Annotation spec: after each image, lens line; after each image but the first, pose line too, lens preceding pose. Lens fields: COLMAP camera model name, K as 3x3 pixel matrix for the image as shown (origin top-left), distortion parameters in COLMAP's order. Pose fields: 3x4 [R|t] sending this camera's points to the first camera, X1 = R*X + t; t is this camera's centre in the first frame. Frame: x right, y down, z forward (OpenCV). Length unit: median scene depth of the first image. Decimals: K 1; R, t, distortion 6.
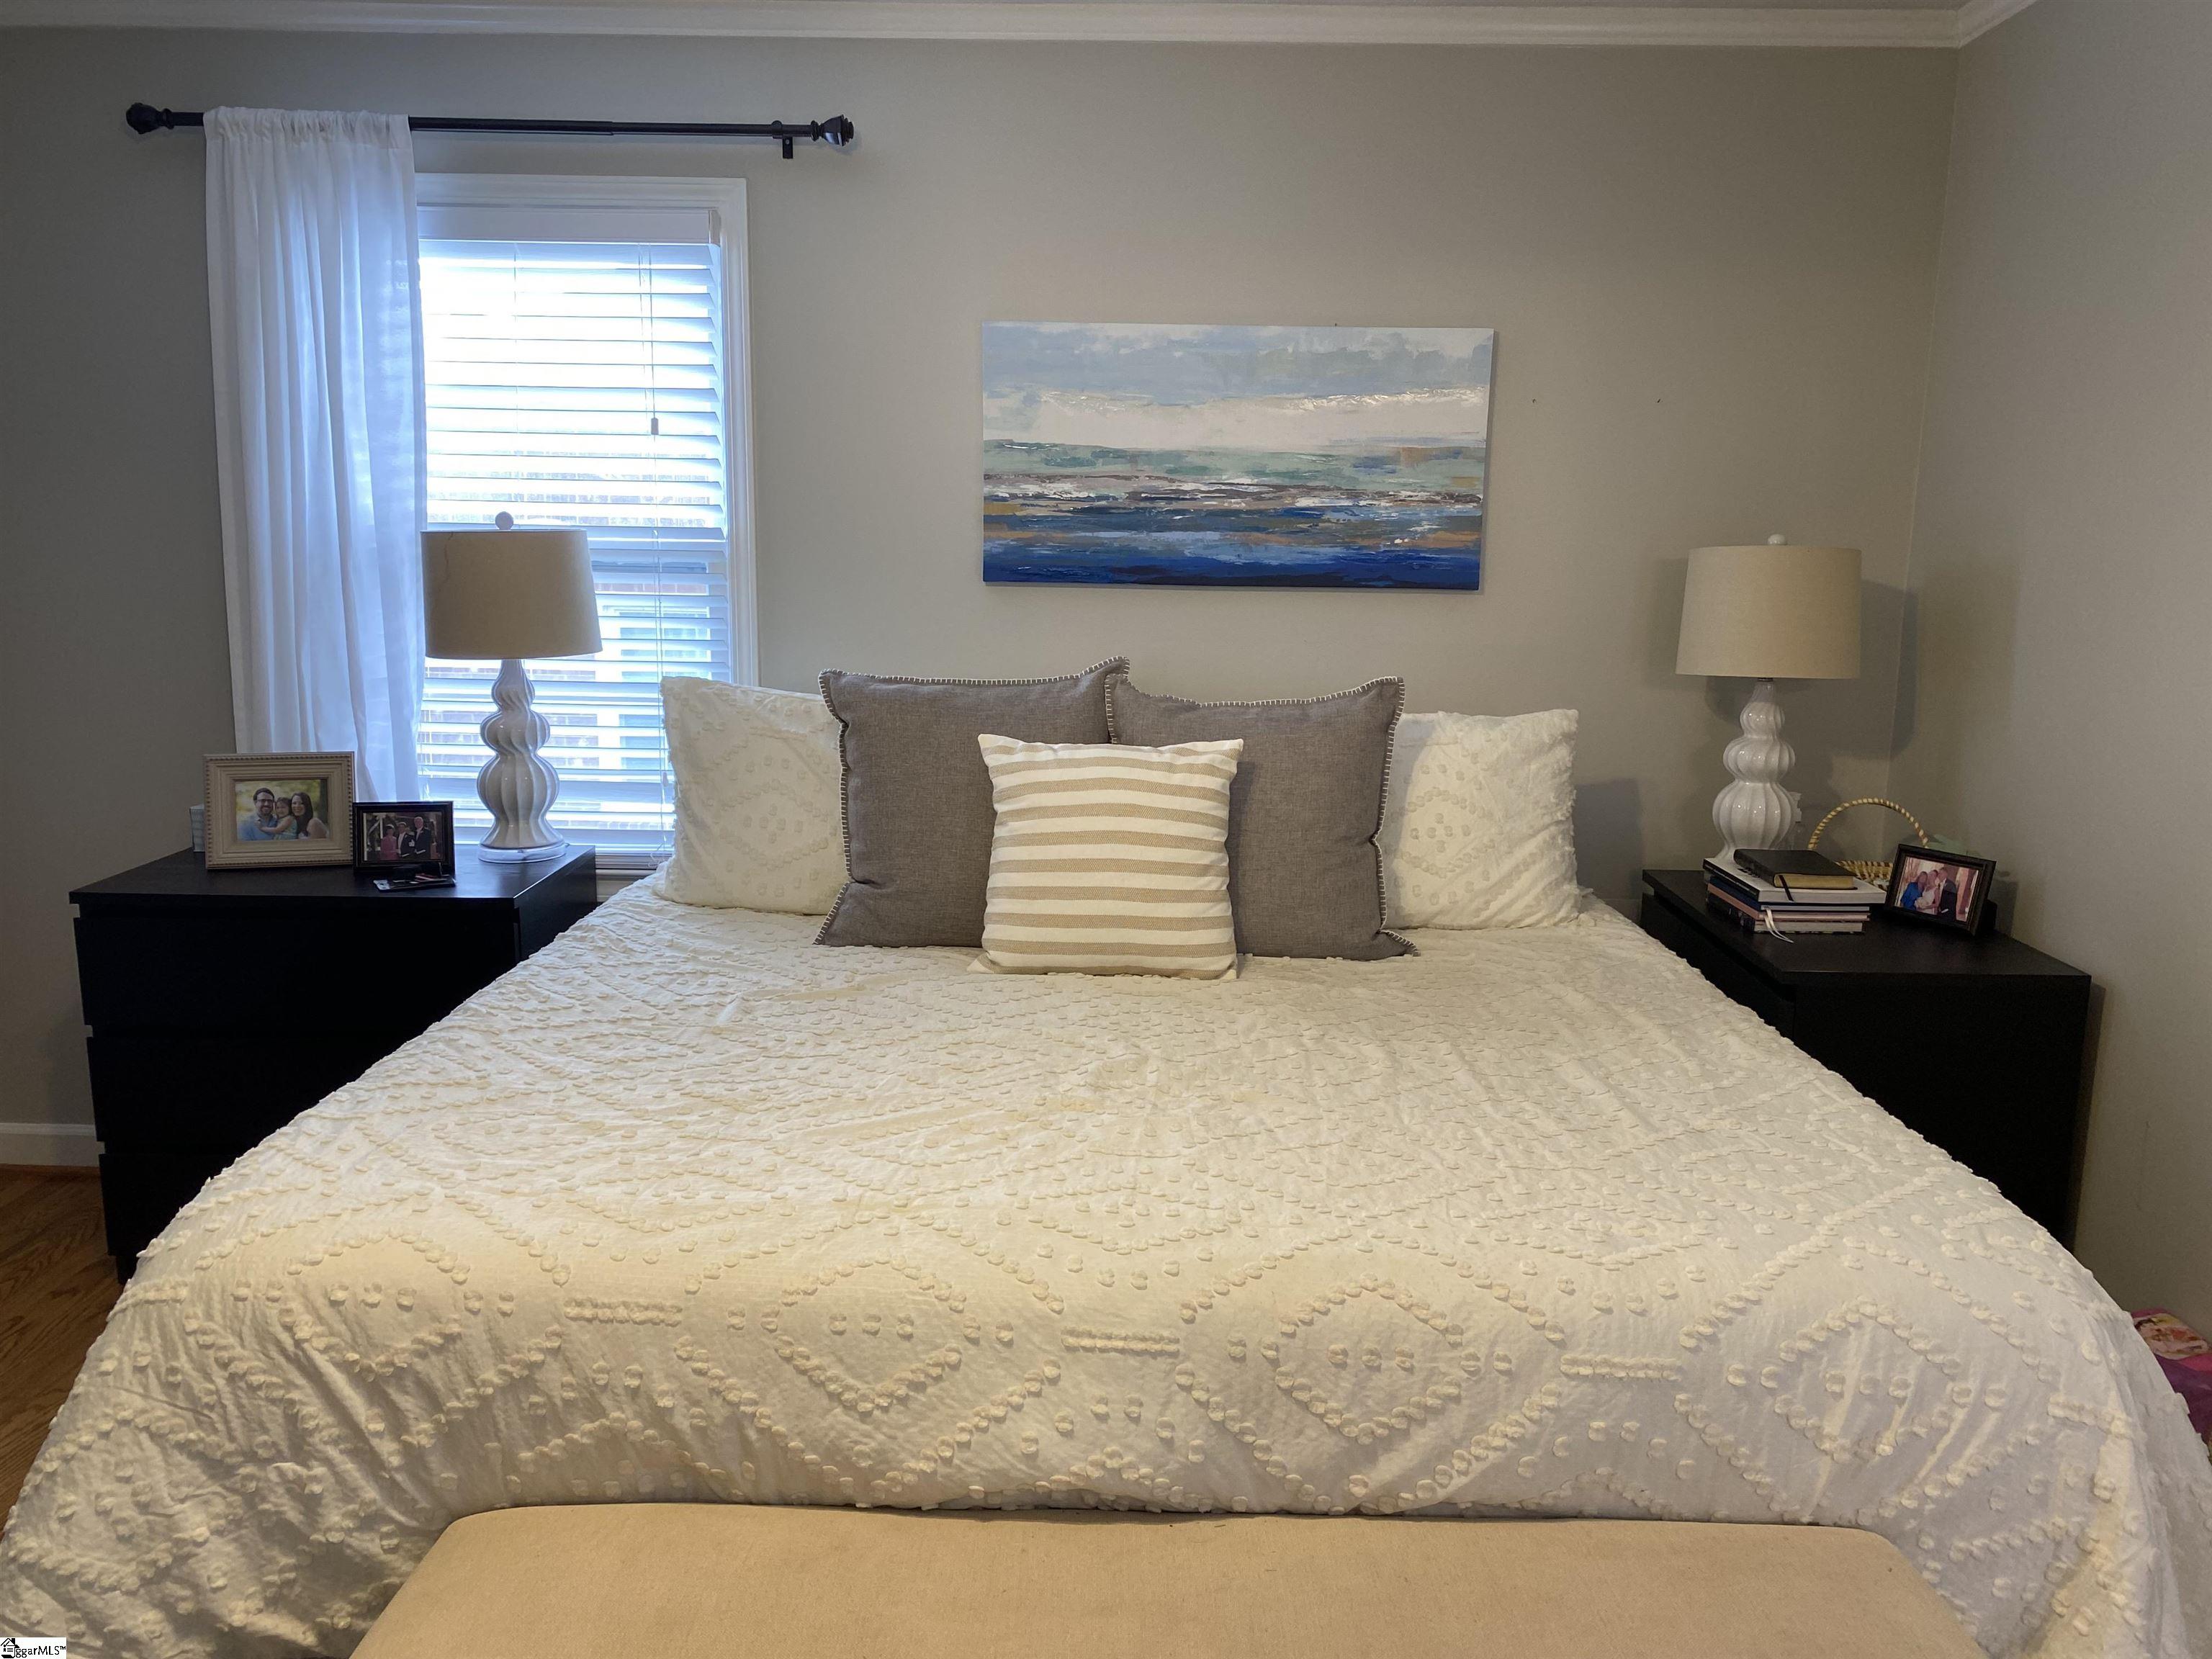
lens RADIAL K [[1696.2, 0, 1114.0], [0, 1696.2, 845.2], [0, 0, 1]] dist [0.064020, -0.059271]
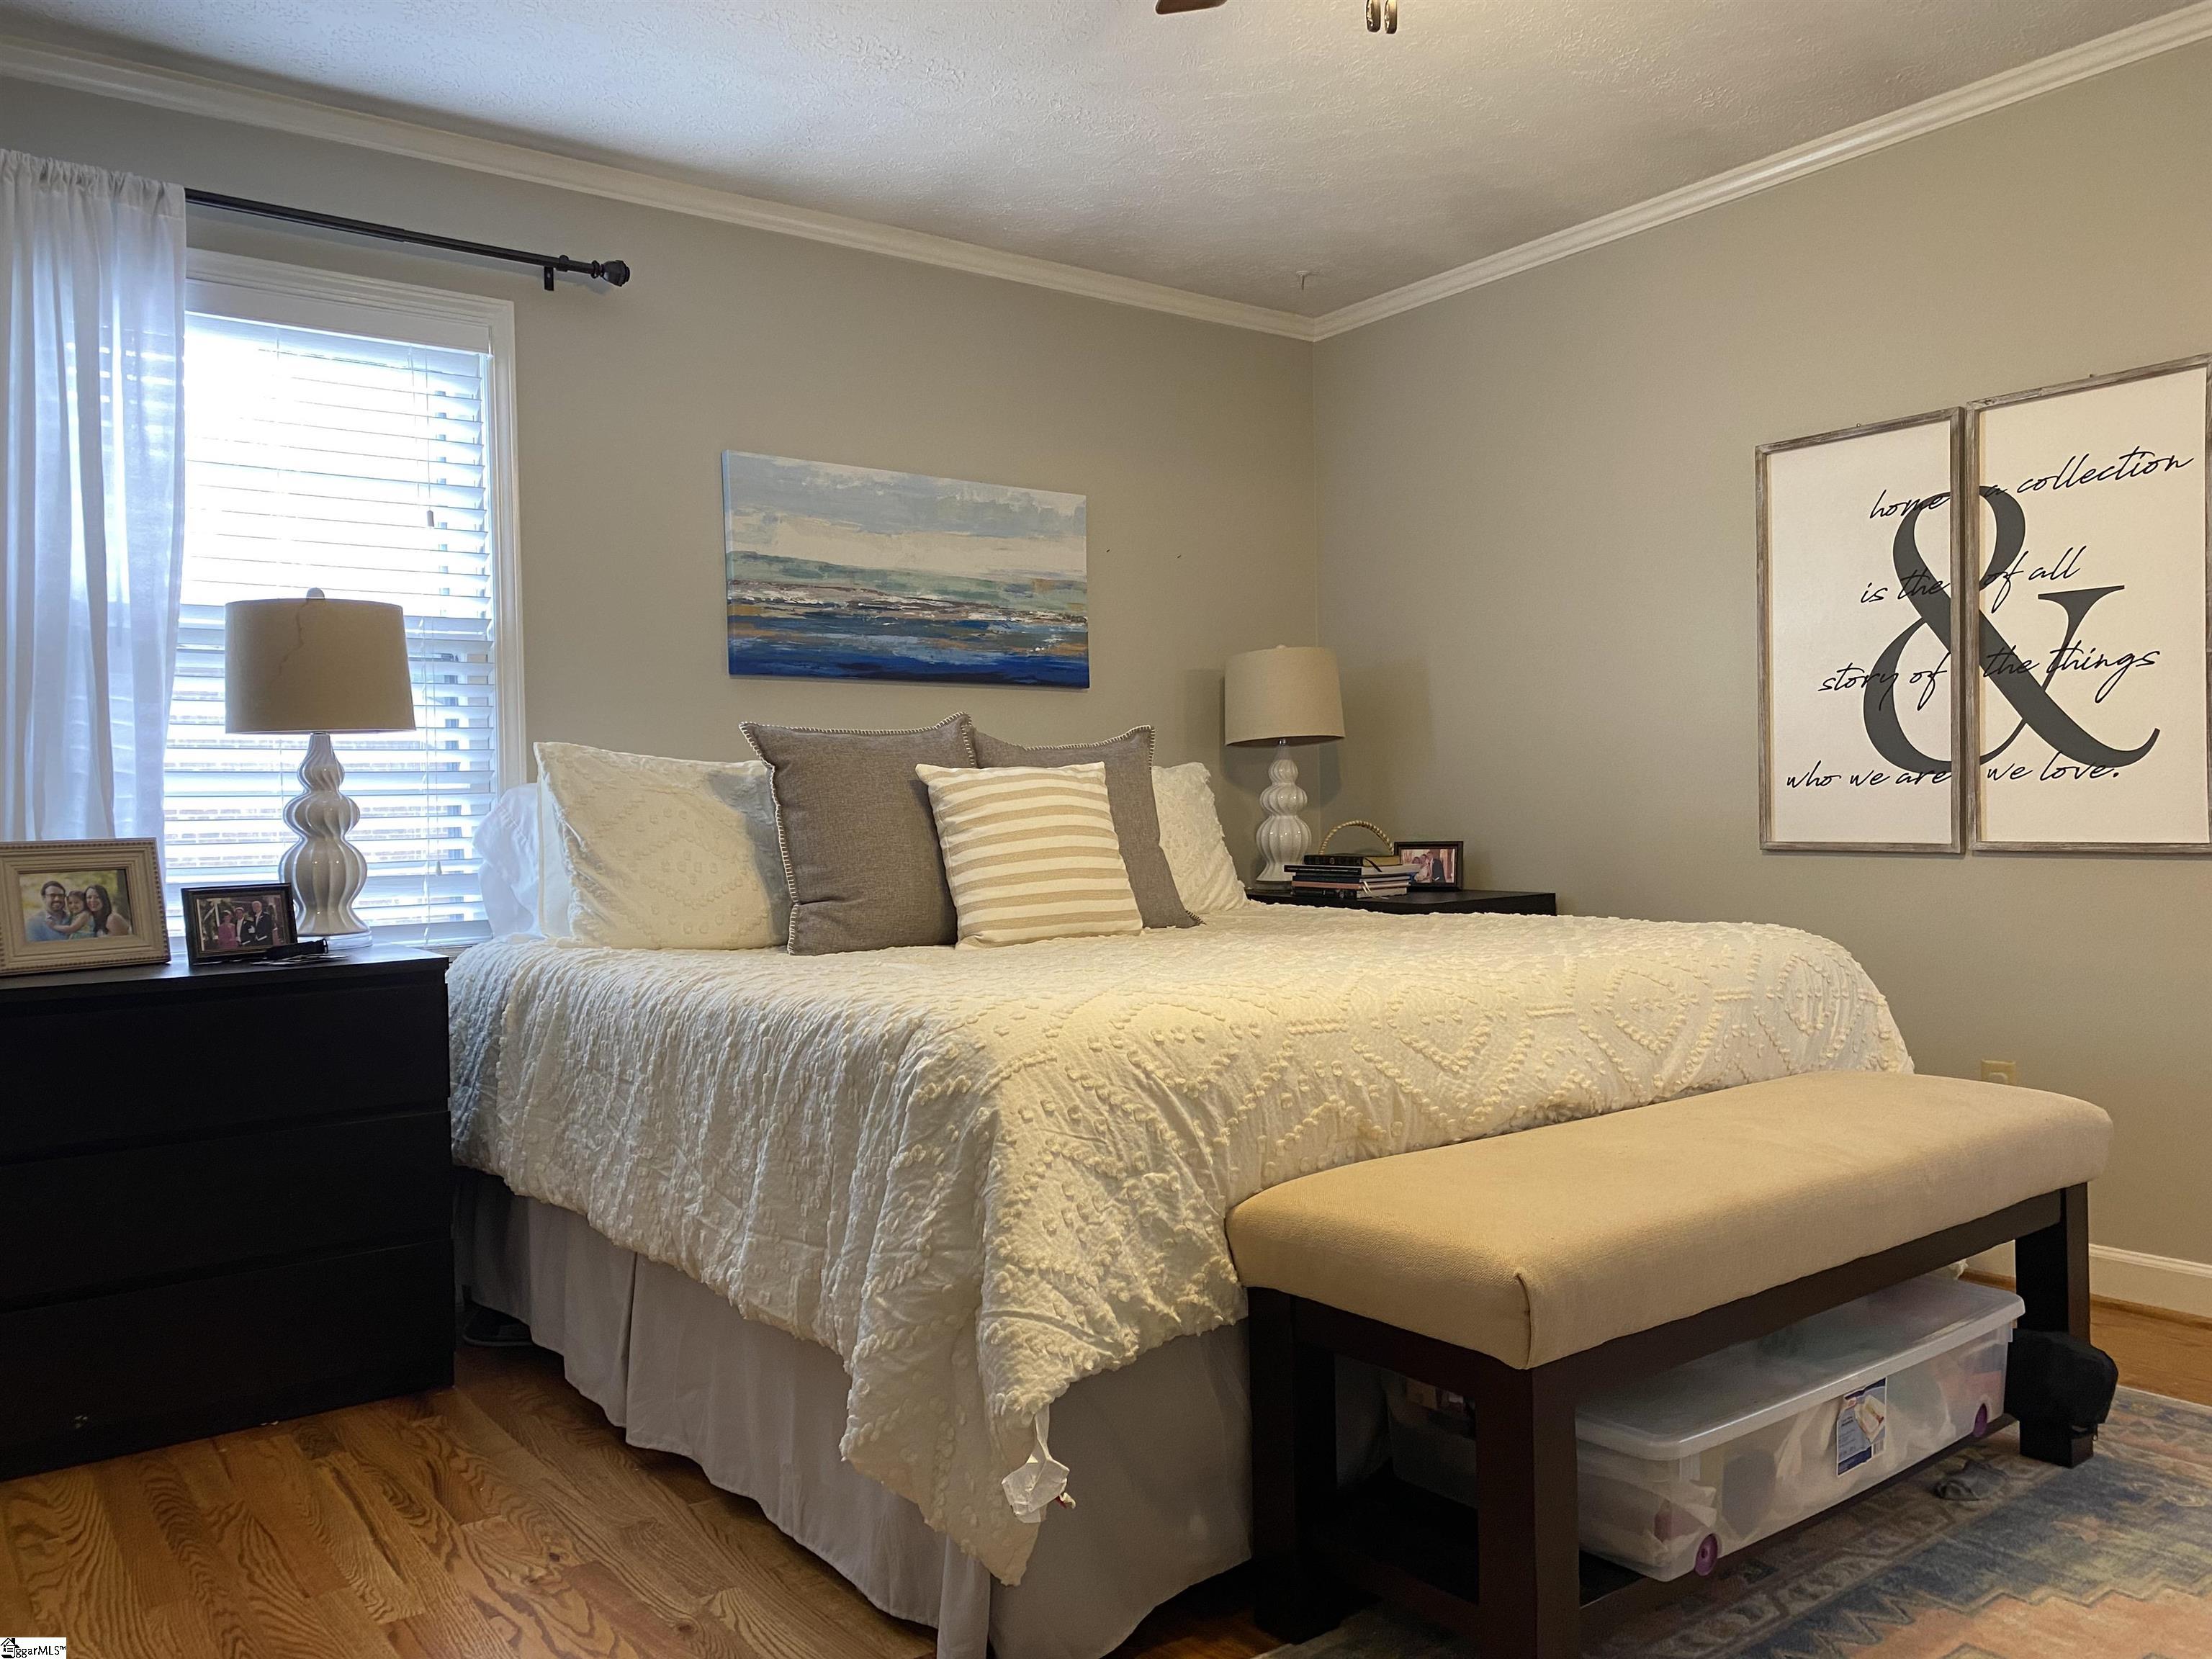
lens RADIAL K [[1696.2, 0, 1120.8], [0, 1696.2, 821.8], [0, 0, 1]] dist [0.064020, -0.059271]
pose [[0.779561, -0.036682, 0.625251, -0.617734], [0.148918, 0.980511, -0.128145, 0.128504], [-0.608365, 0.193008, 0.769831, 0.003607]]
